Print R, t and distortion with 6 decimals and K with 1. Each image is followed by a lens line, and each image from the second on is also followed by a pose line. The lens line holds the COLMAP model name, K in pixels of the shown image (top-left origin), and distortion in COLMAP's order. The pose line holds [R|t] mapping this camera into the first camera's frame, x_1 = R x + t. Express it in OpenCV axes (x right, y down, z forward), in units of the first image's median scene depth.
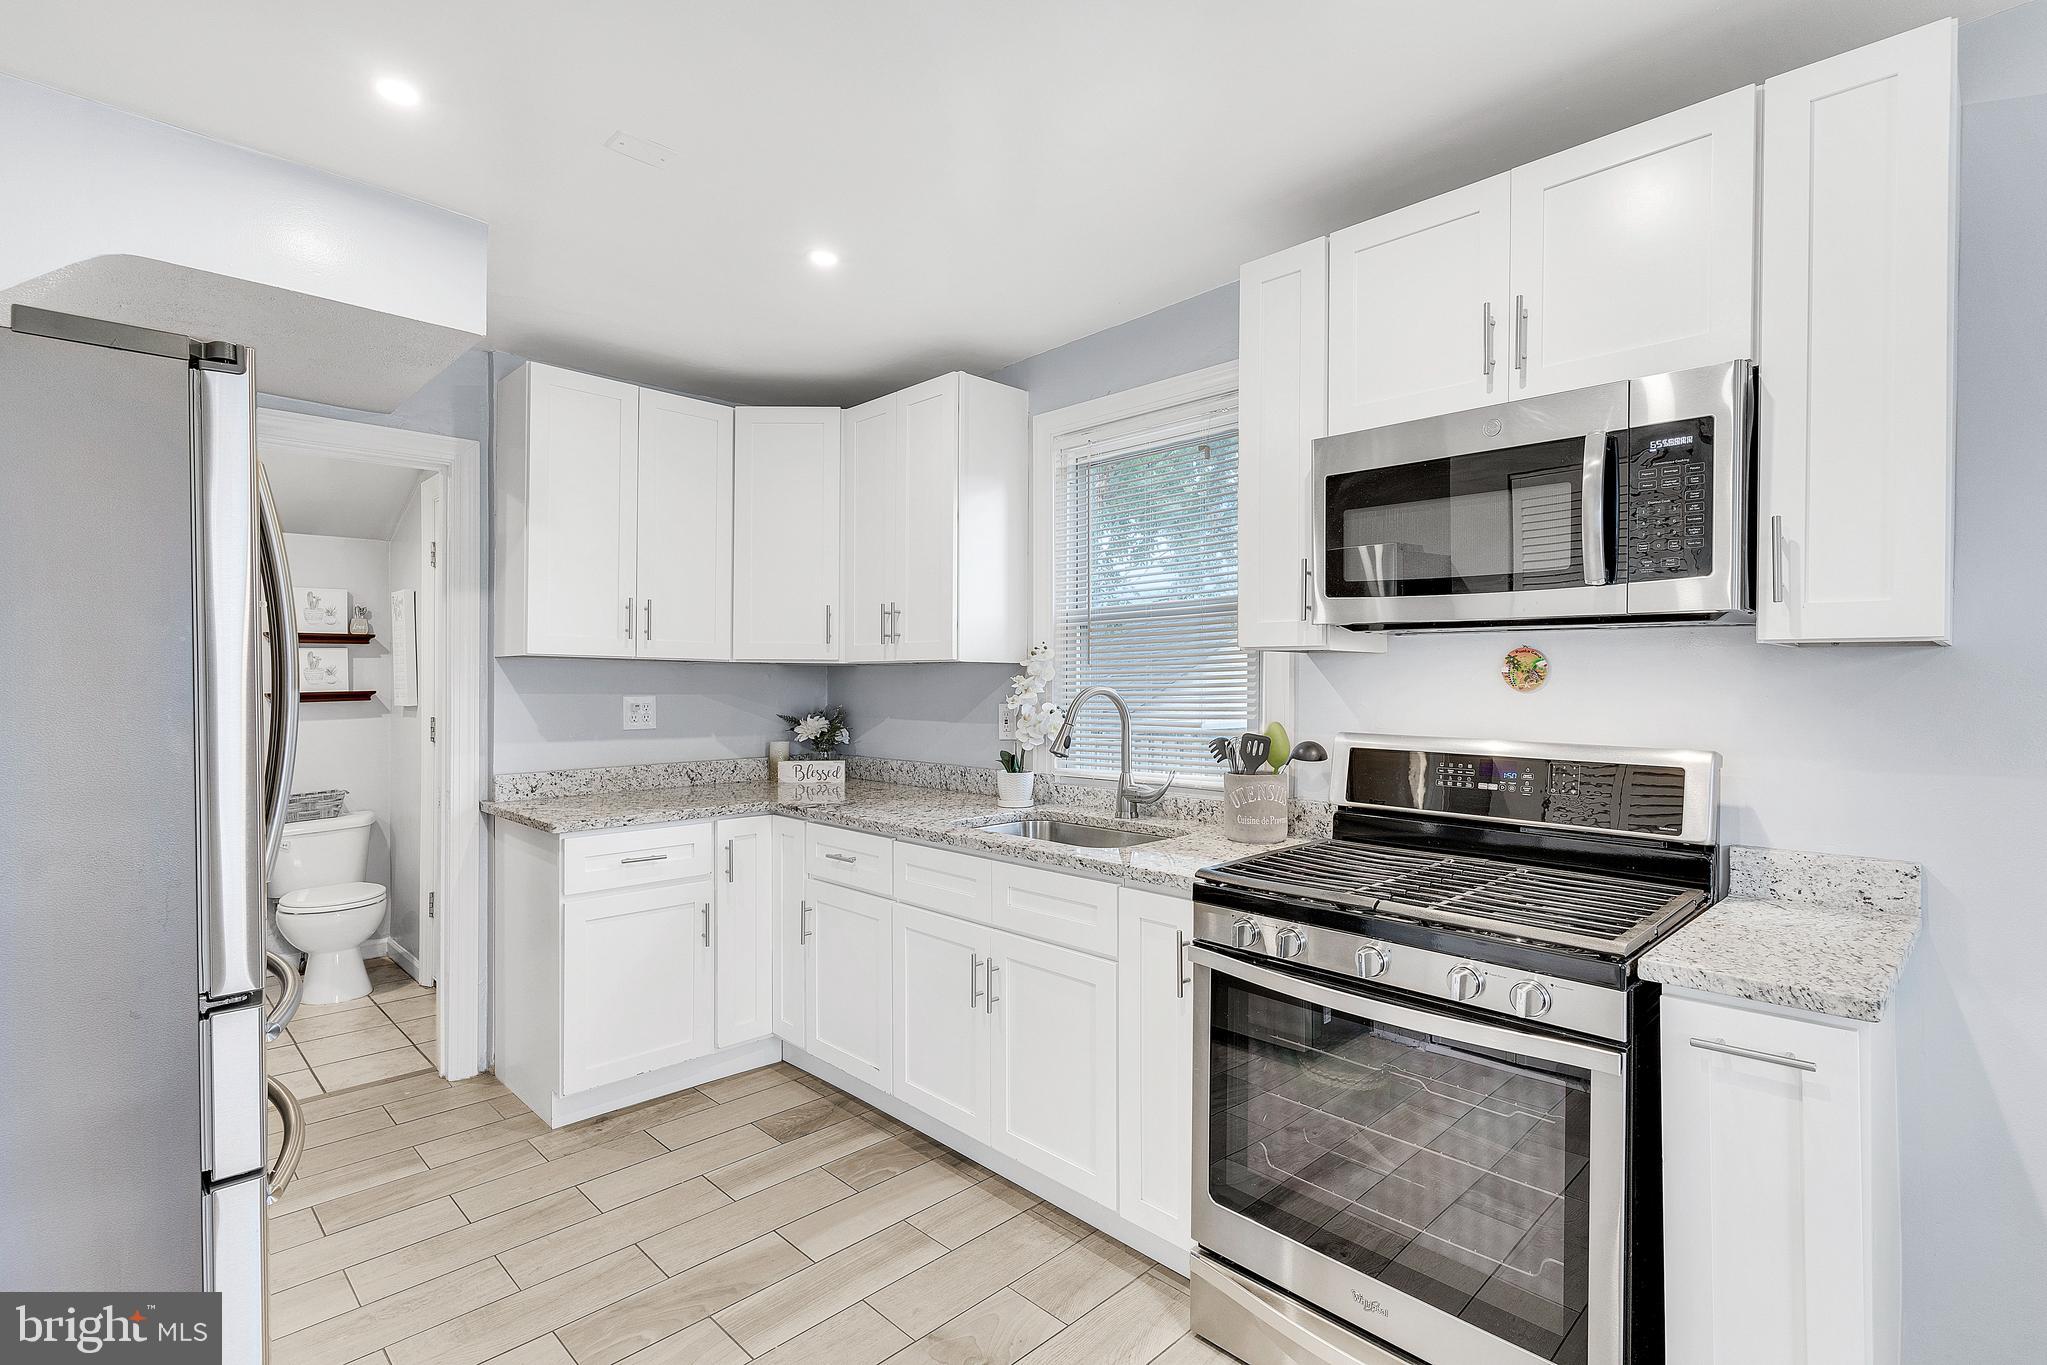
lens RADIAL K [[984.4, 0, 1034.9], [0, 984.4, 677.9], [0, 0, 1]] dist [0.003799, 0.000234]
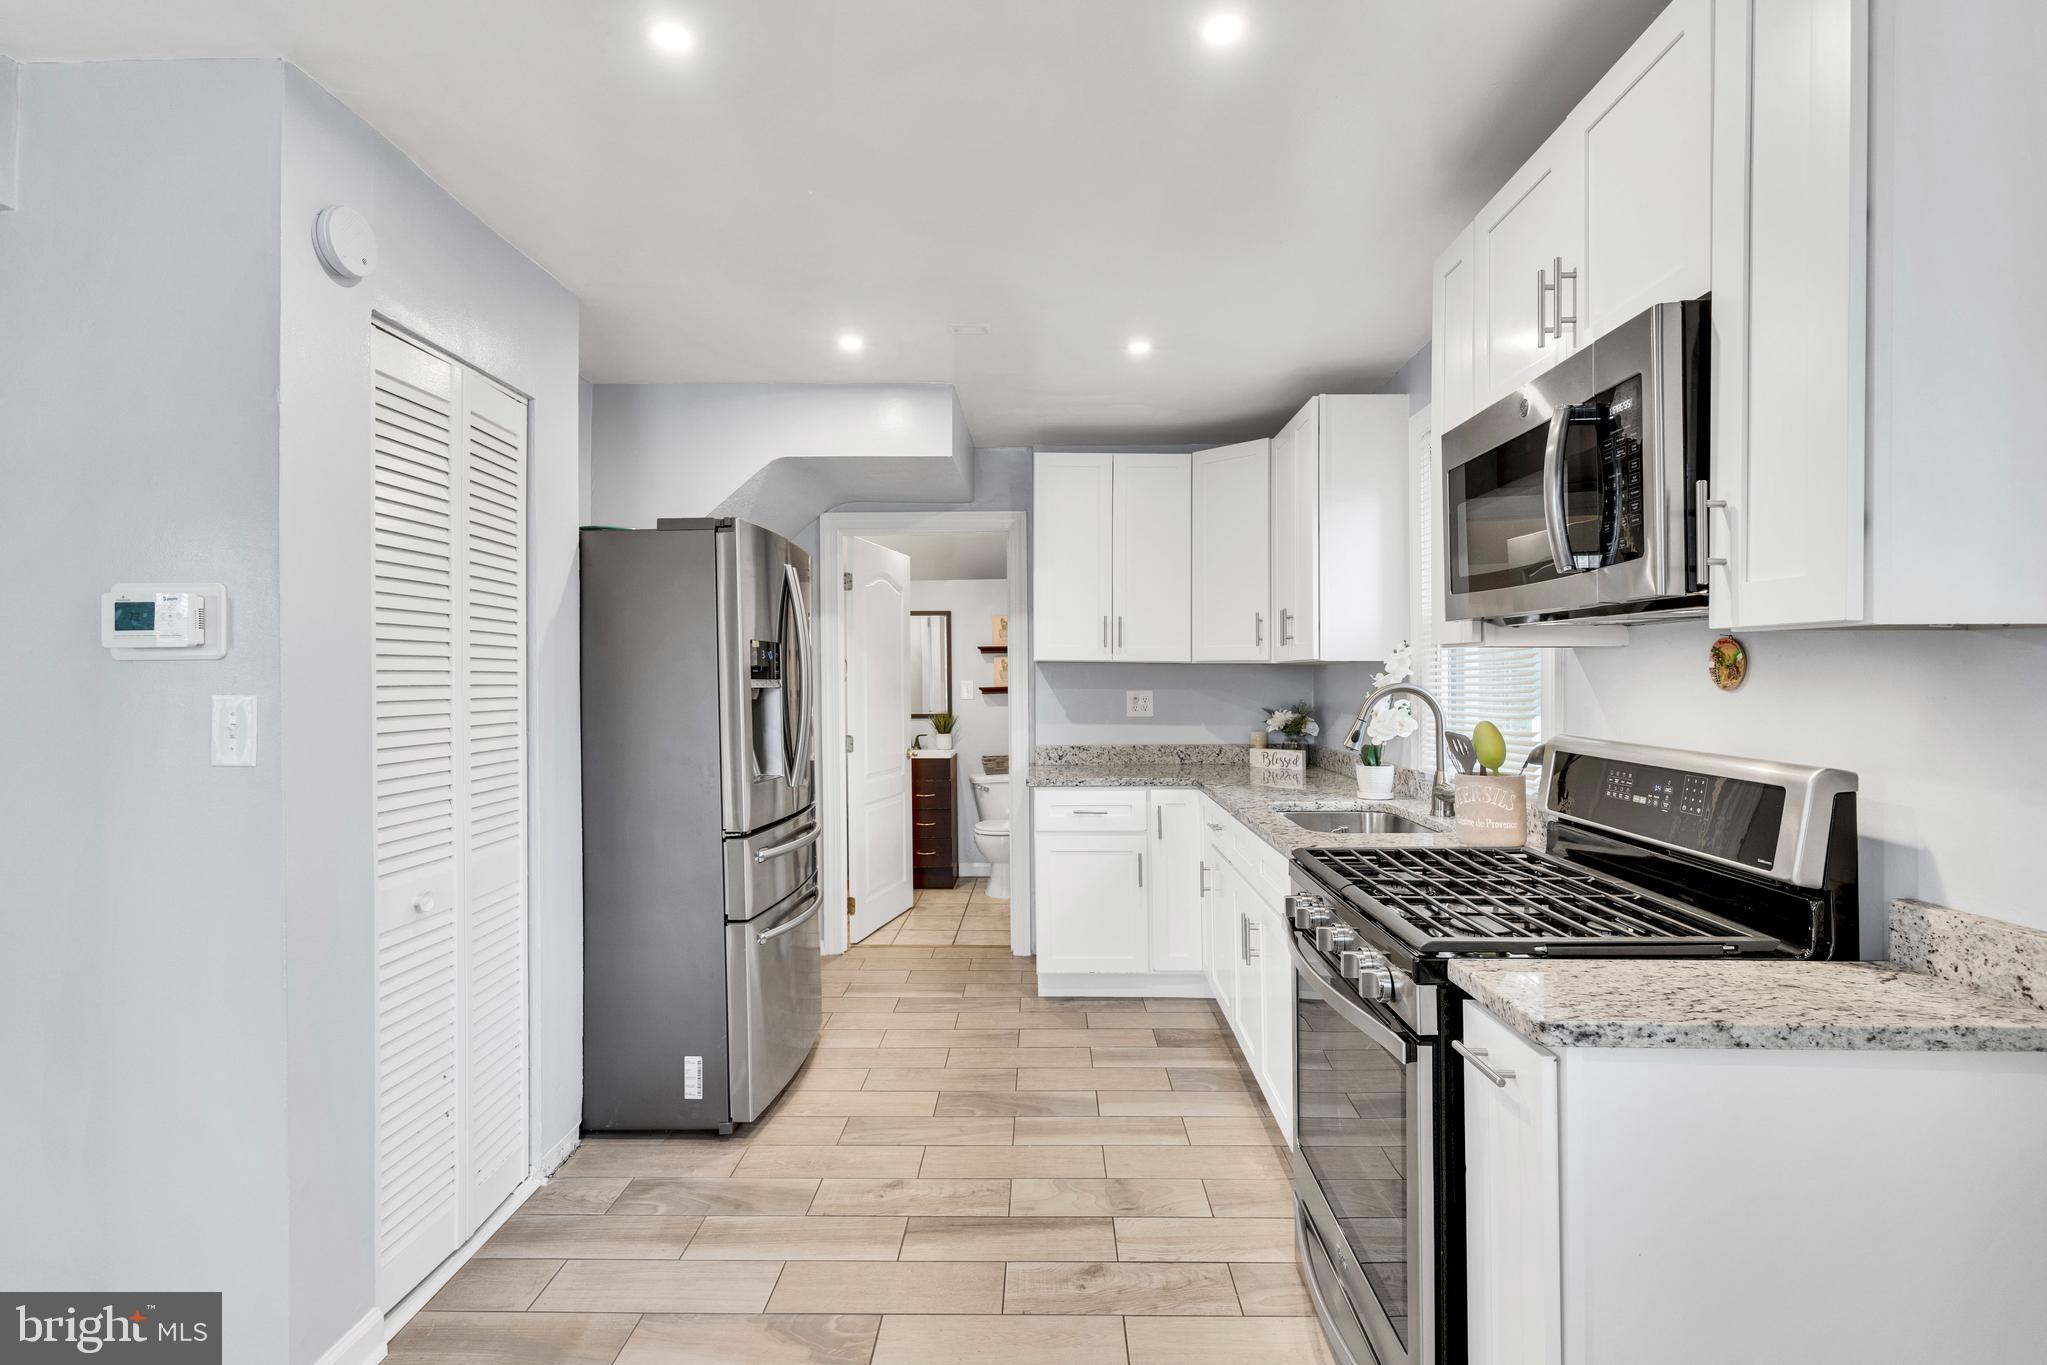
lens RADIAL K [[983.6, 0, 1008.4], [0, 983.6, 679.7], [0, 0, 1]] dist [0.000175, -0.000671]
pose [[0.689062, -0.001643, -0.724701, 0.456335], [0.005792, 0.999978, 0.003240, -0.001044], [0.724680, -0.006430, 0.689056, -0.000456]]
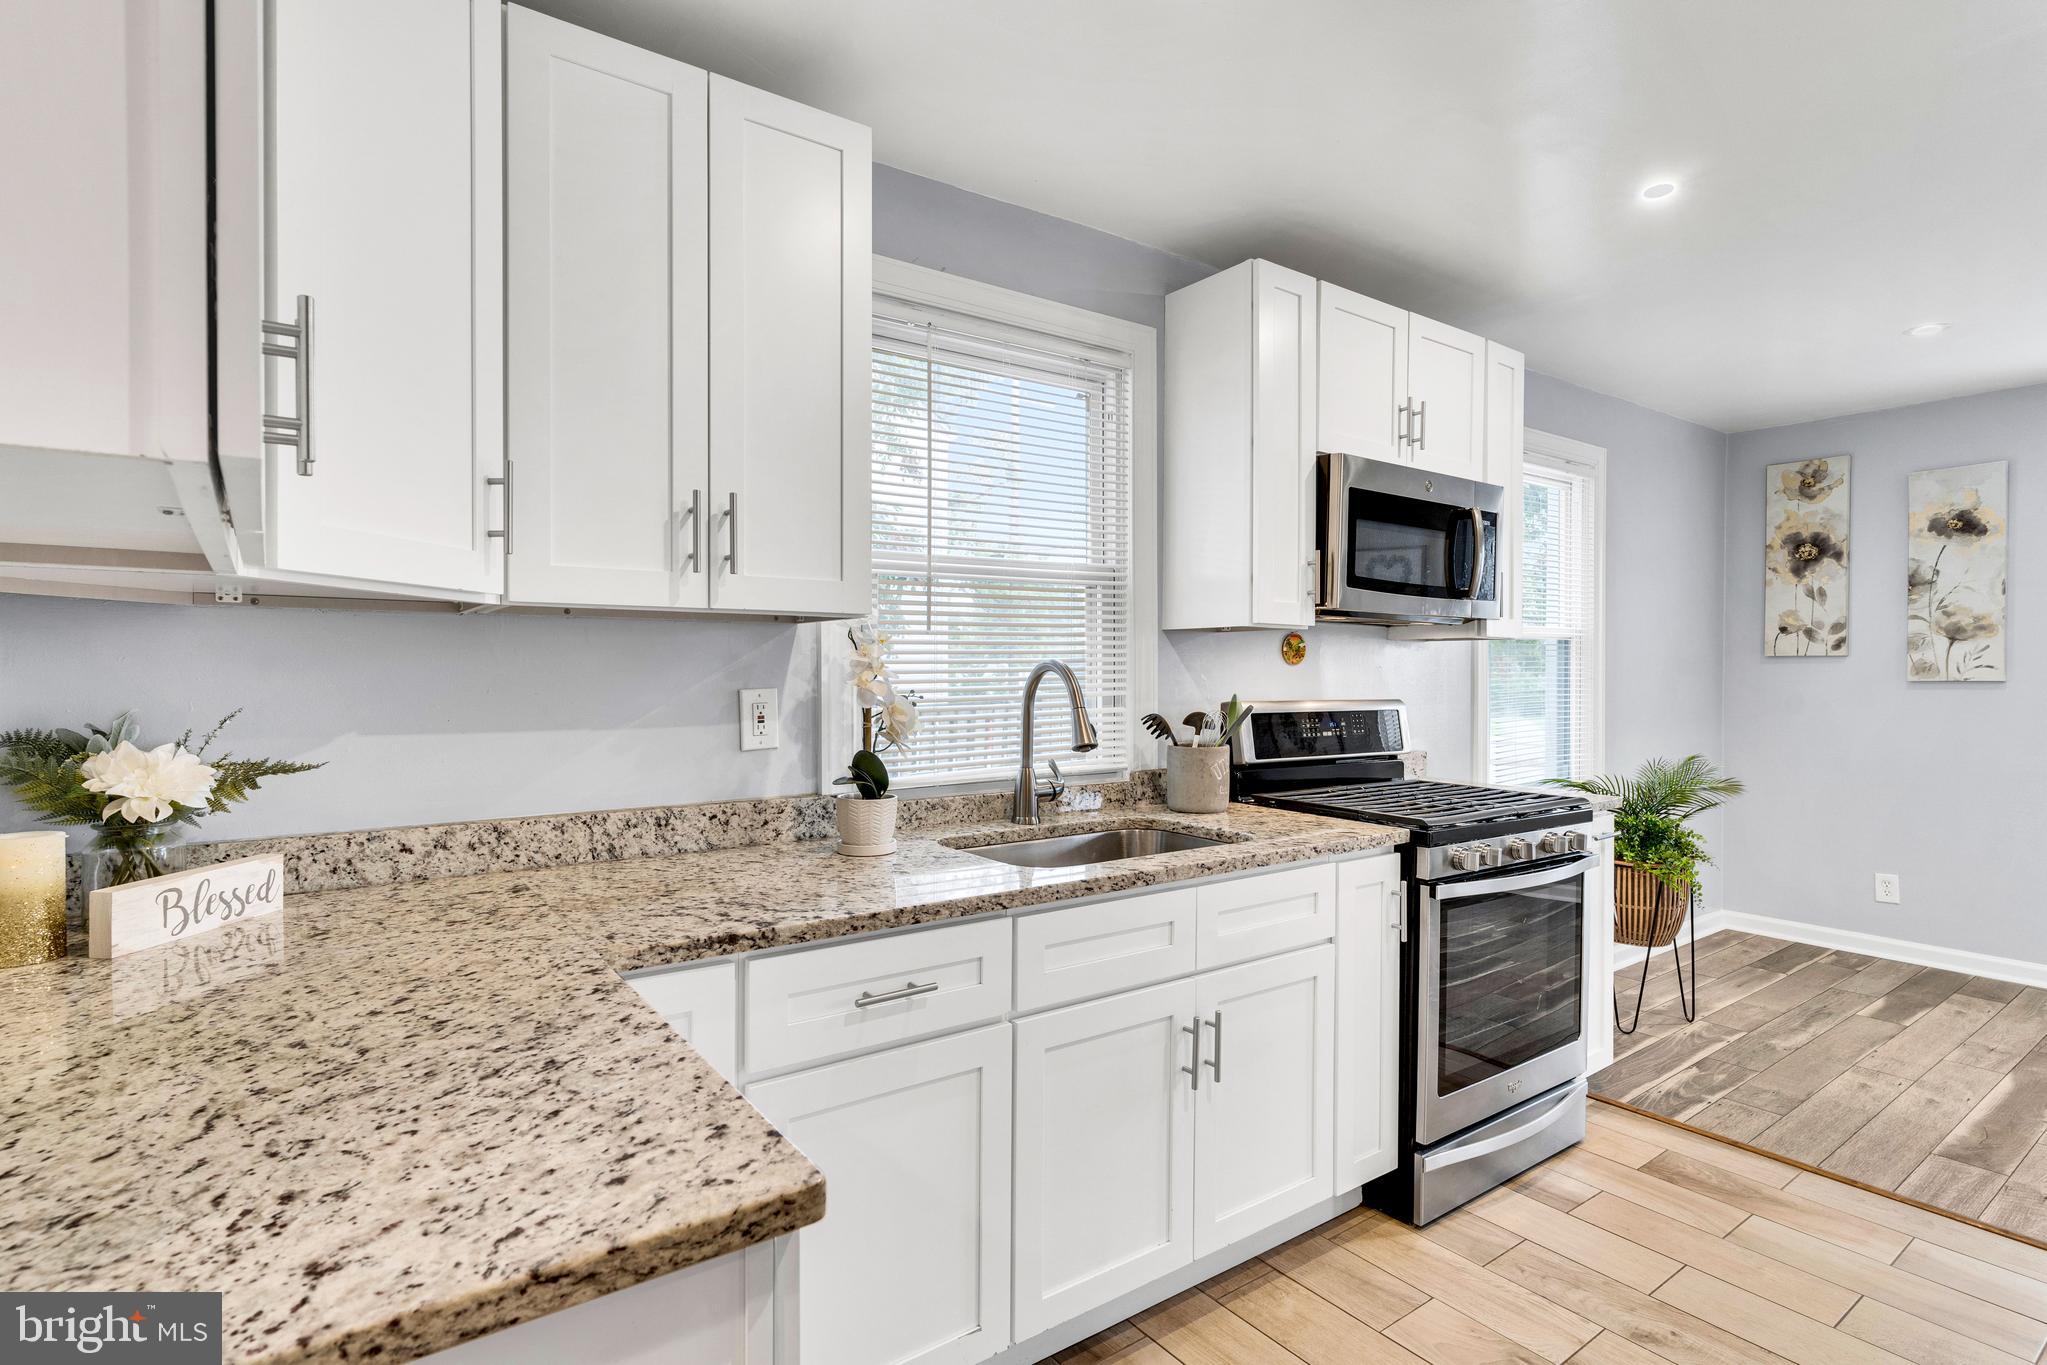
lens RADIAL K [[998.2, 0, 999.4], [0, 998.2, 675.0], [0, 0, 1]] dist [-0.001137, 0.000439]
pose [[0.162430, -0.007272, 0.986693, -0.640922], [-0.004127, 0.999959, 0.008050, 0.012196], [-0.986711, -0.005379, 0.162393, 0.792627]]
